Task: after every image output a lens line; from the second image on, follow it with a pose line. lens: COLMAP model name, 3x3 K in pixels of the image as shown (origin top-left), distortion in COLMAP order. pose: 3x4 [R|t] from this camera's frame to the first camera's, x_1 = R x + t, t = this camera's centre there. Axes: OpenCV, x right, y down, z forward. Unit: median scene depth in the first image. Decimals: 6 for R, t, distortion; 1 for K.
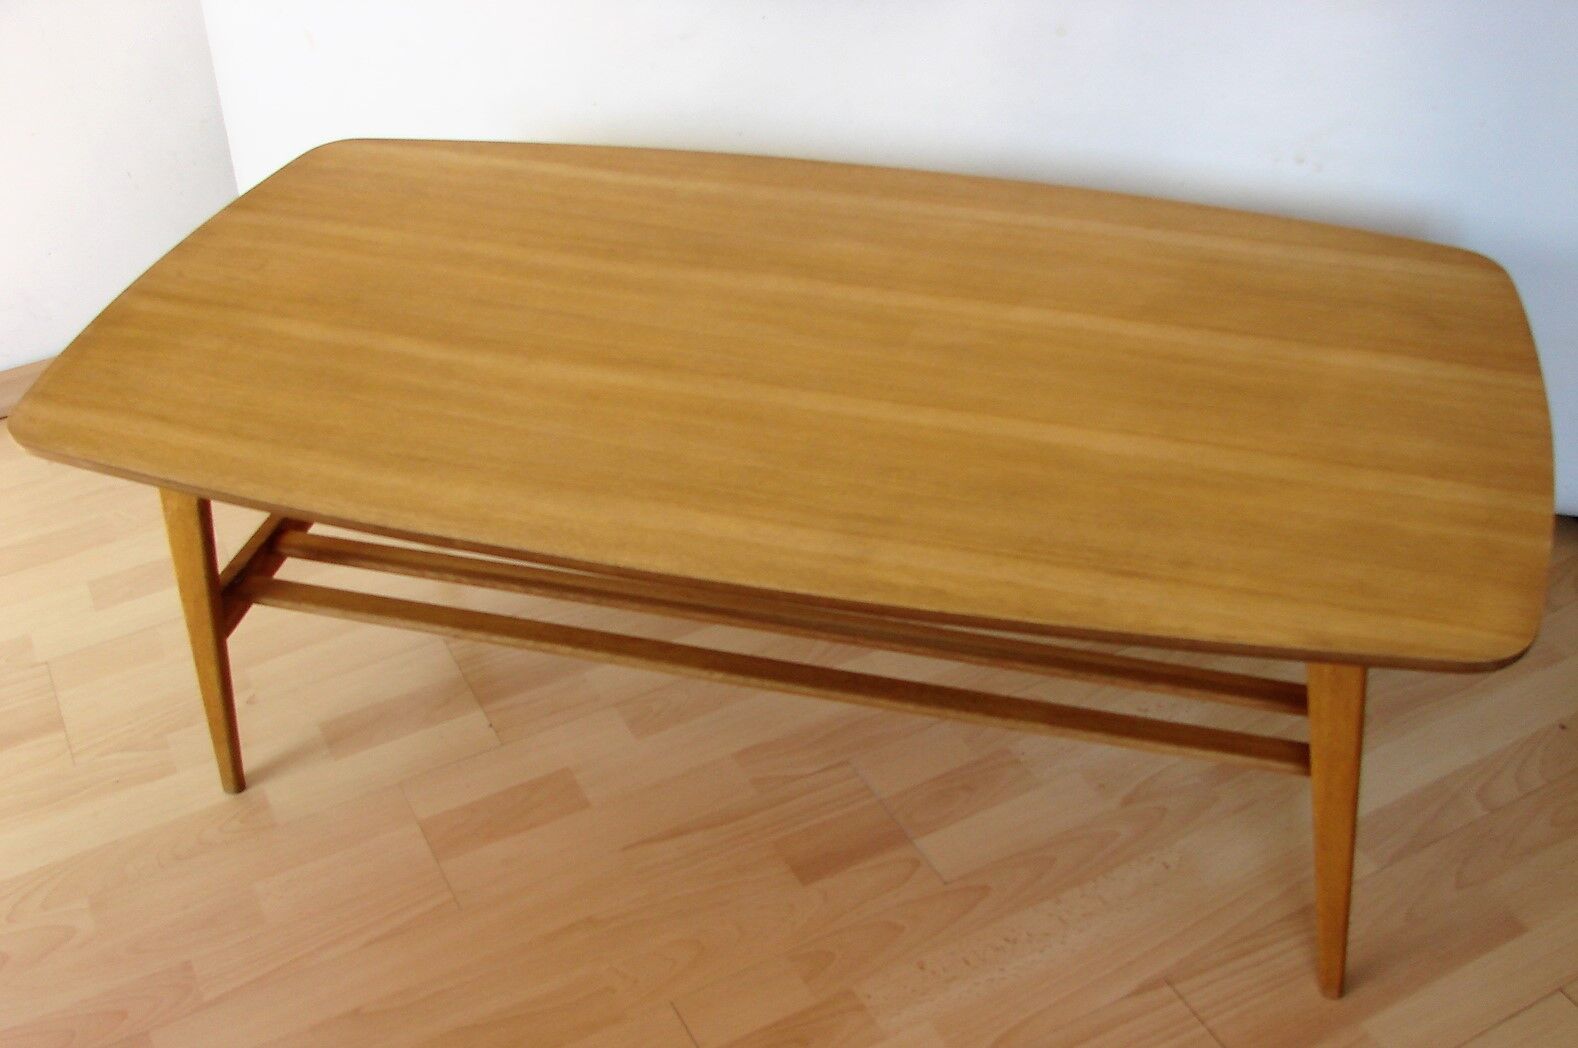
lens RADIAL K [[1815.4, 0, 743.3], [0, 1815.4, 585.7], [0, 0, 1]] dist [-0.174196, 0.000000]
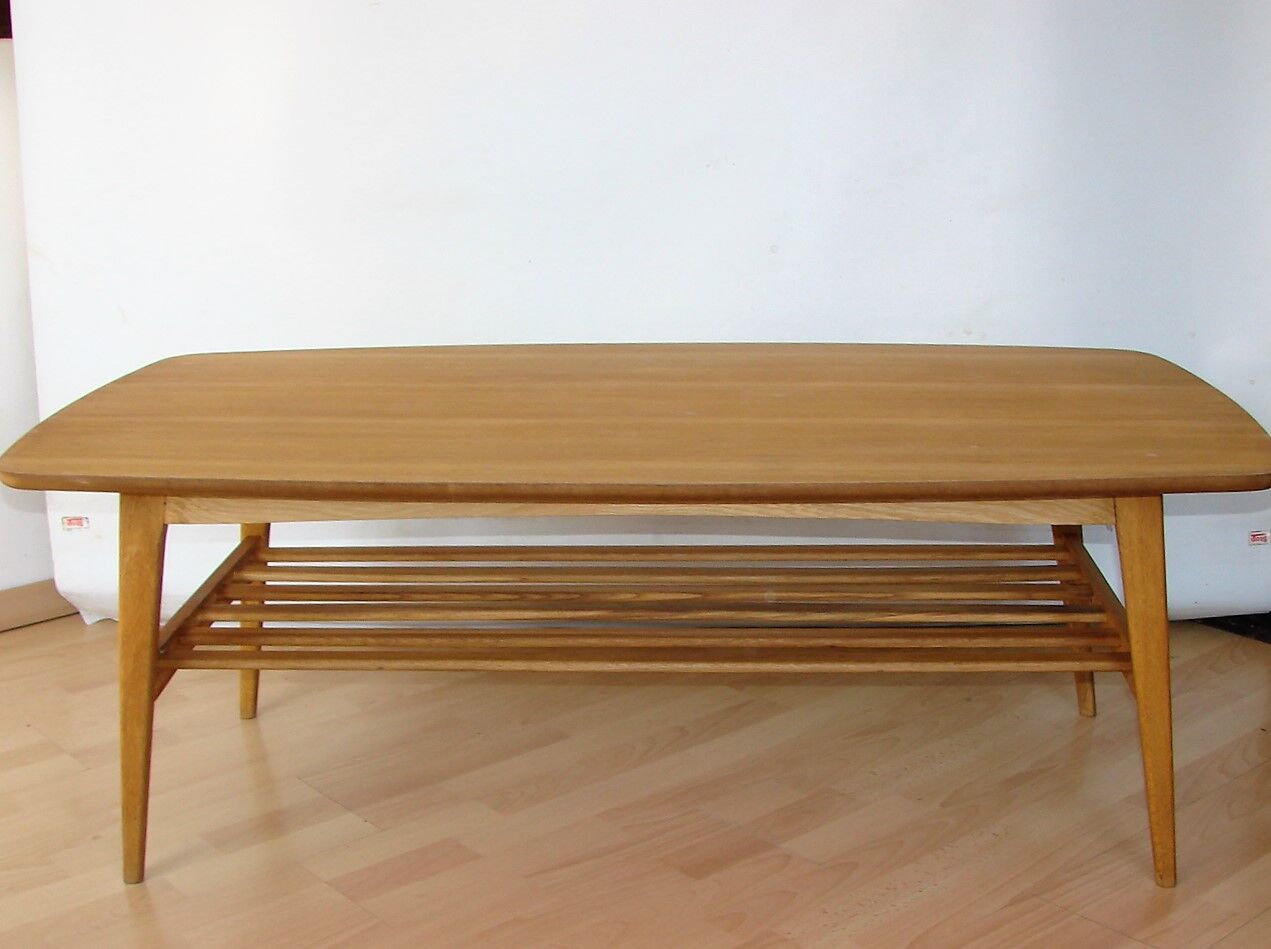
lens RADIAL K [[1790.3, 0, 602.0], [0, 1790.3, 478.7], [0, 0, 1]] dist [-0.172376, 0.000000]
pose [[0.972838, -0.031399, 0.229347, -0.275768], [0.120916, 0.913780, -0.387795, 0.367887], [-0.197397, 0.404994, 0.892757, -0.069423]]
